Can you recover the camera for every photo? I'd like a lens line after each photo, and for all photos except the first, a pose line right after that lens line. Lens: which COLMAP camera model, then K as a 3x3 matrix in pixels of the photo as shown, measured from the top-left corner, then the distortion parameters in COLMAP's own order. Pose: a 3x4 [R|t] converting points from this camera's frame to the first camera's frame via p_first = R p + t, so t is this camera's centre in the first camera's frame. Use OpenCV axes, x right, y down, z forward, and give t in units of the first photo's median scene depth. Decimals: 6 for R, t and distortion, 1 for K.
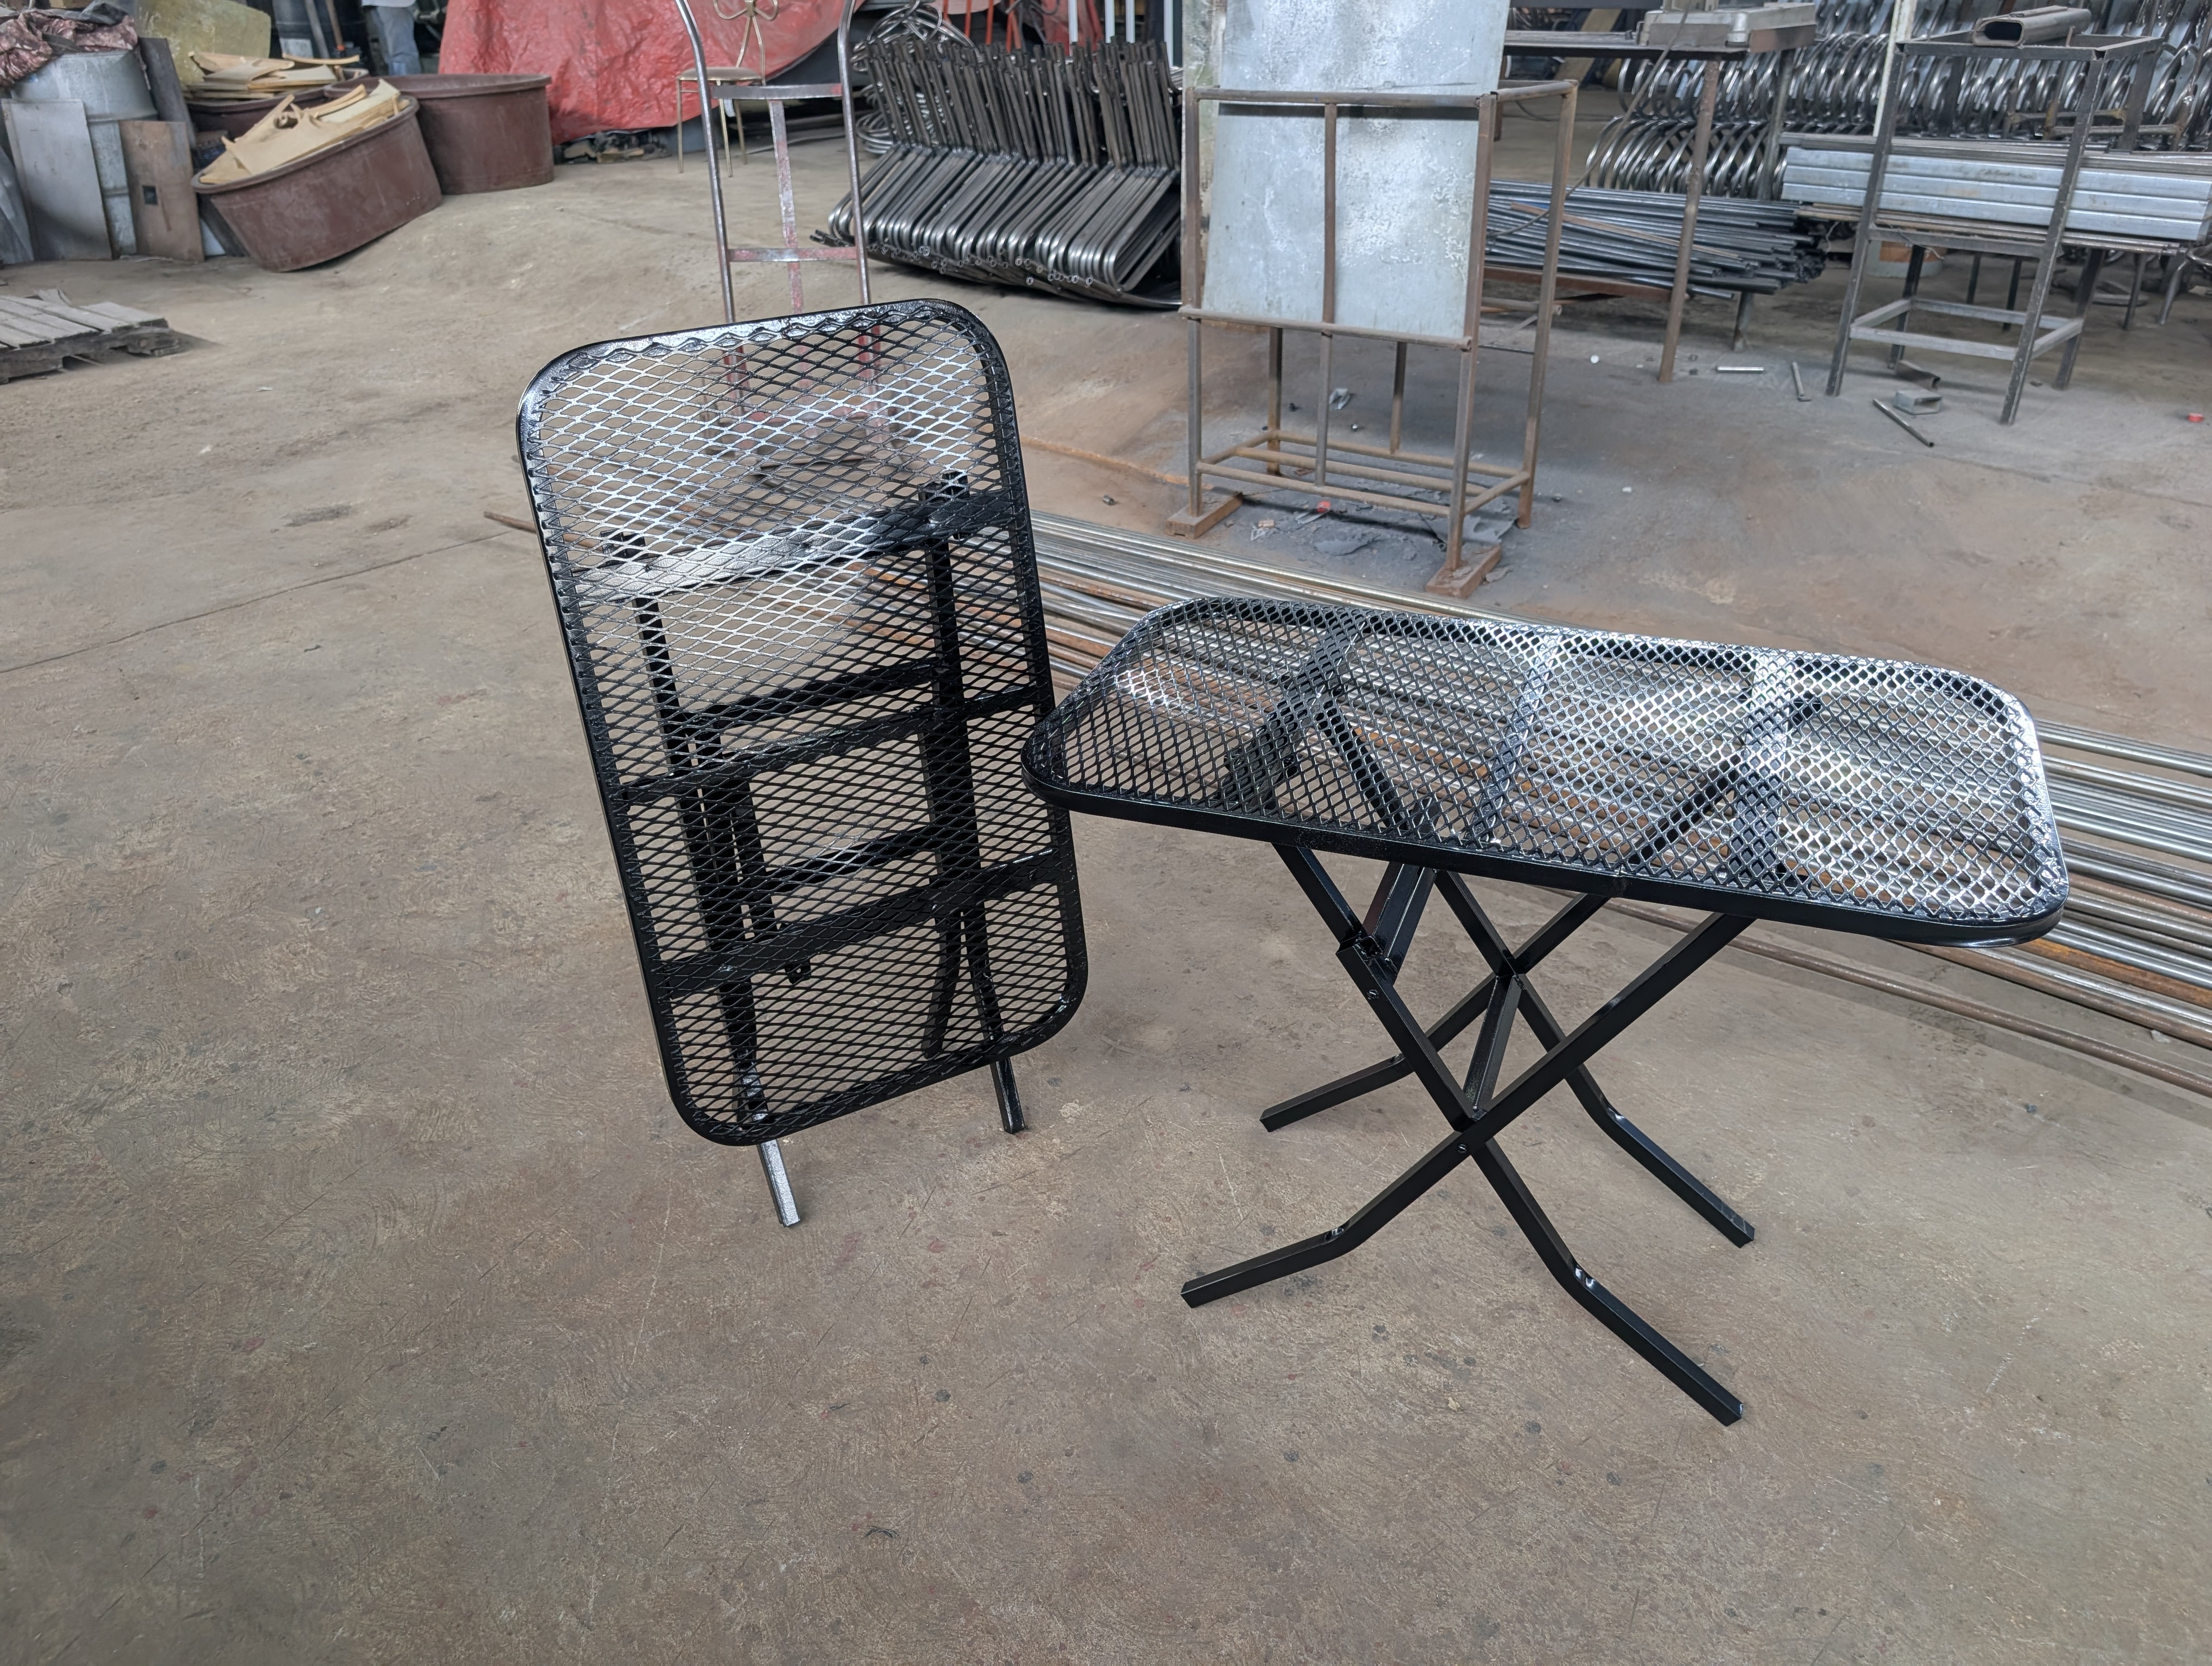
lens RADIAL K [[1511.4, 0, 1106.0], [0, 1511.4, 833.0], [0, 0, 1]] dist [0.016595, -0.014963]
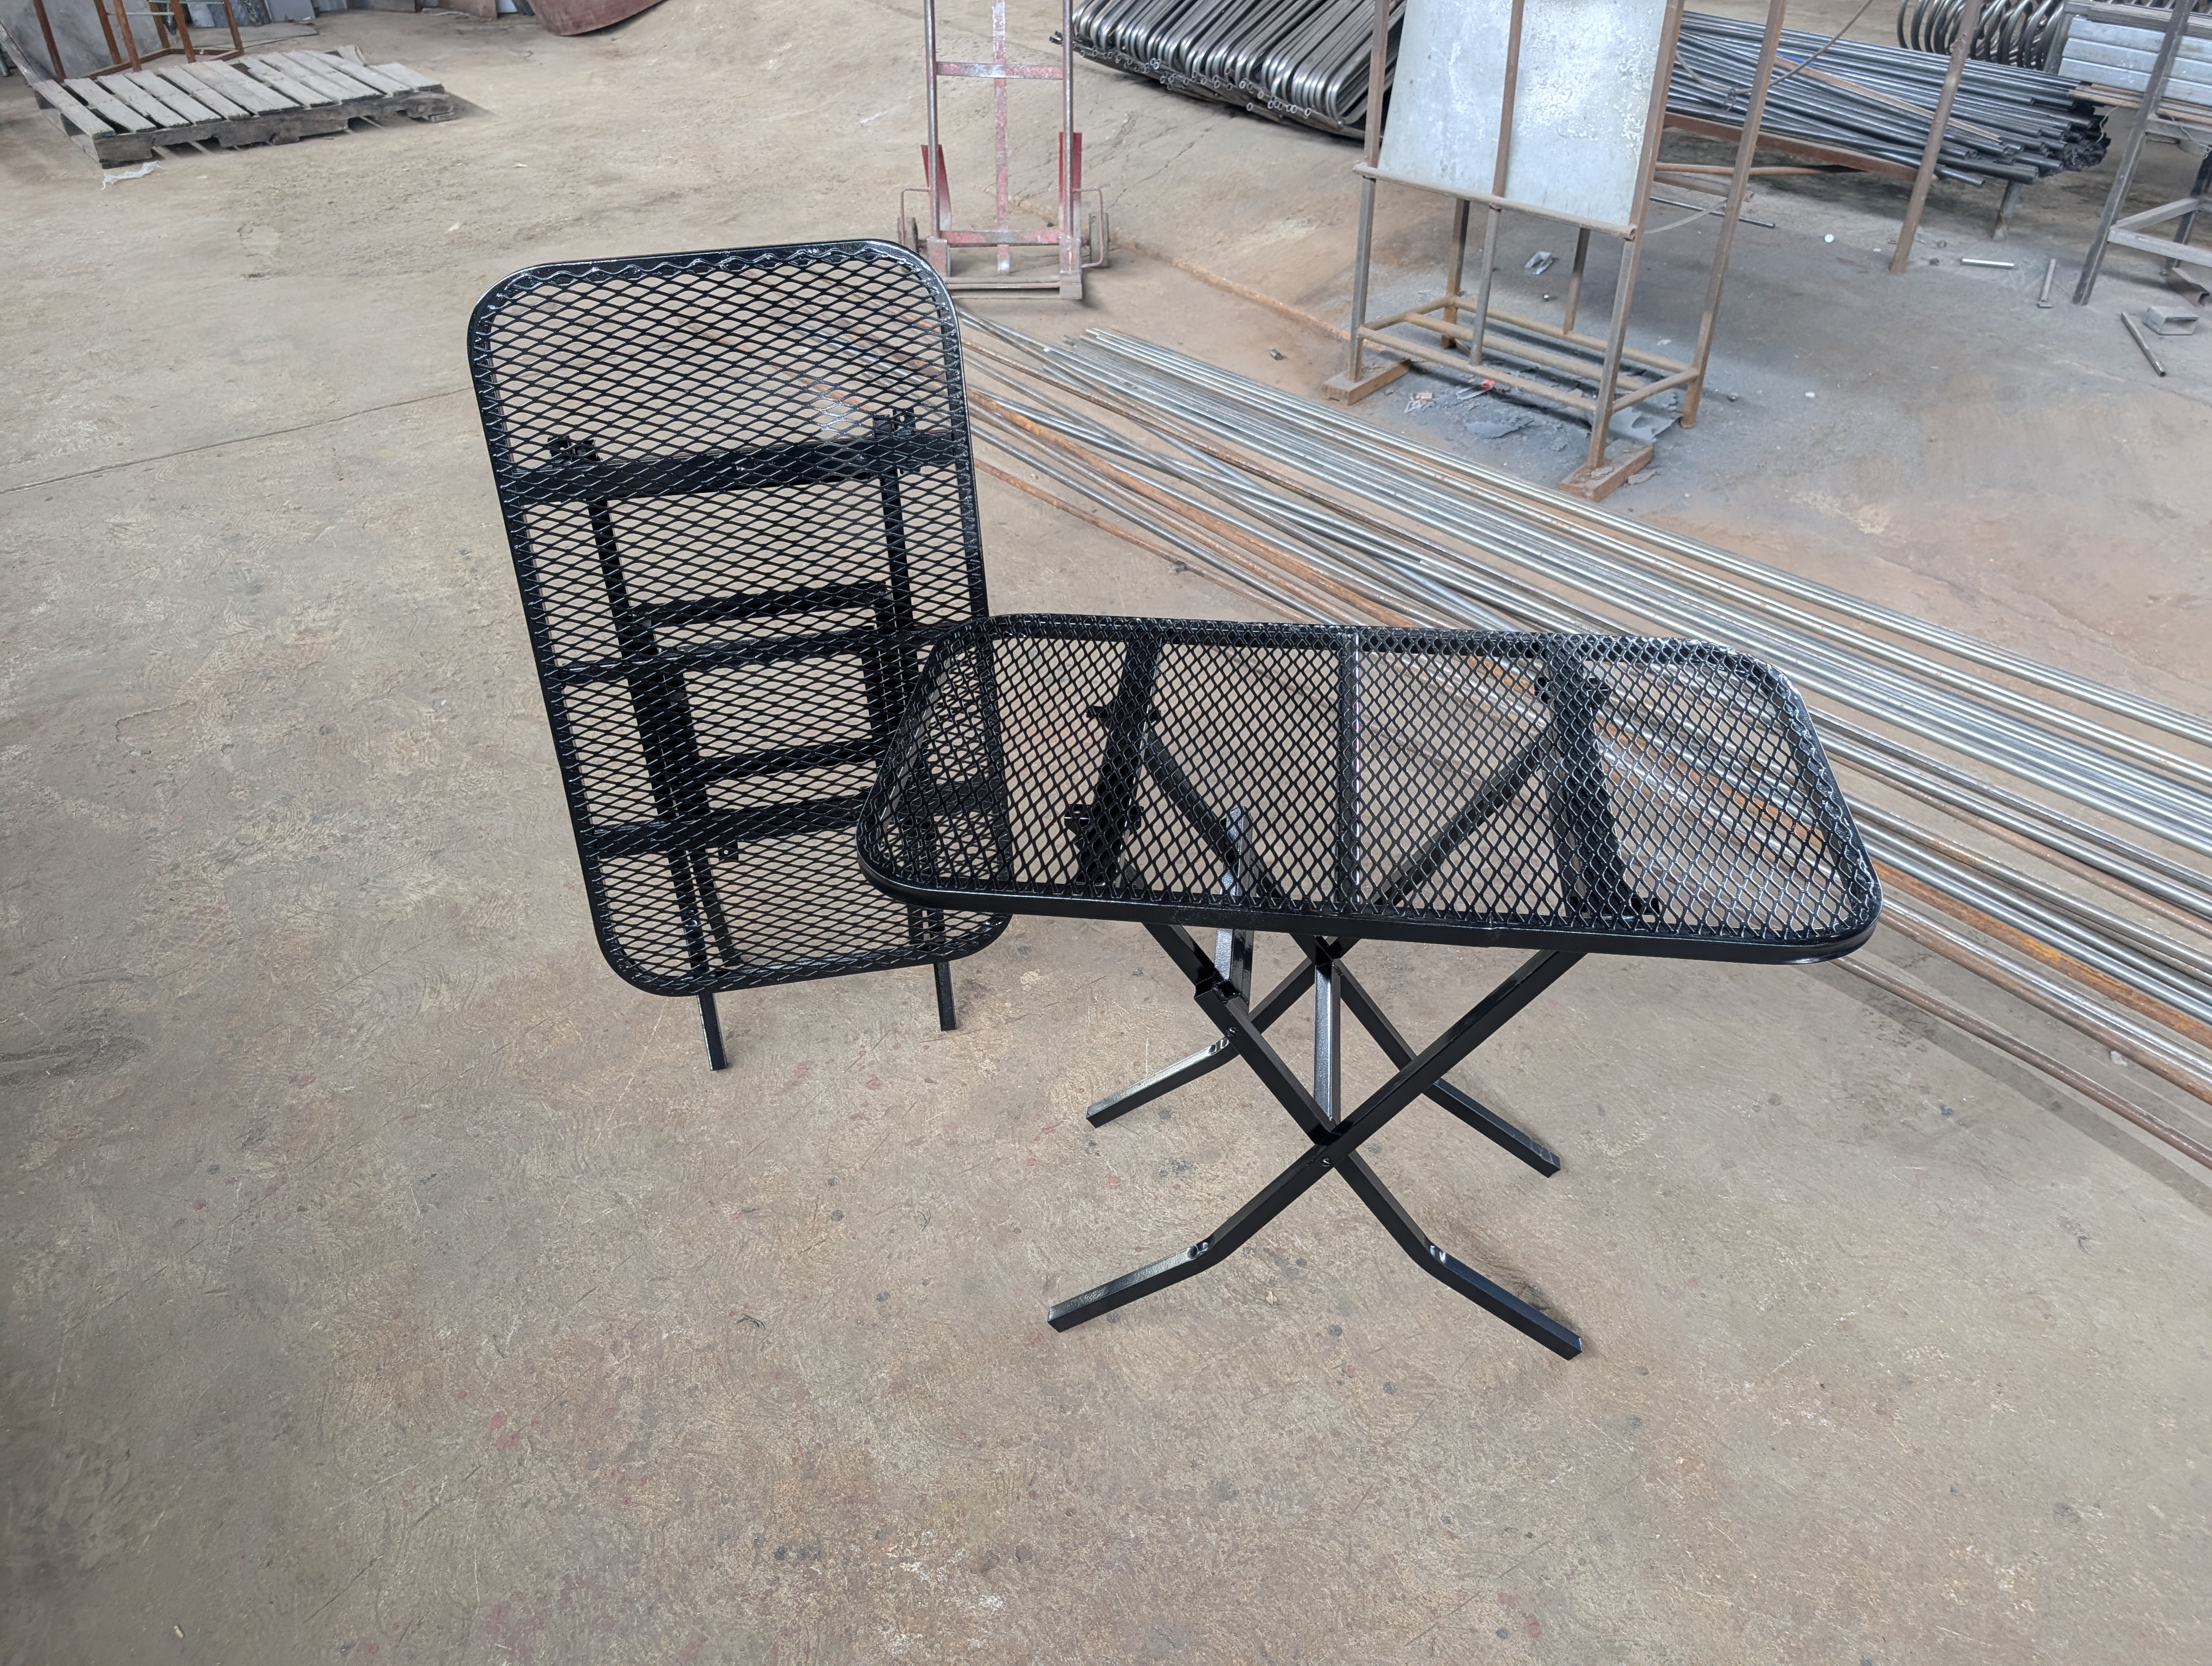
lens RADIAL K [[1507.4, 0, 1106.0], [0, 1507.4, 833.0], [0, 0, 1]] dist [0.006553, -0.002267]
pose [[0.982789, 0.125997, -0.135096, 0.094463], [-0.108927, 0.985894, 0.127076, -0.036847], [0.149201, -0.110173, 0.982650, -0.027088]]
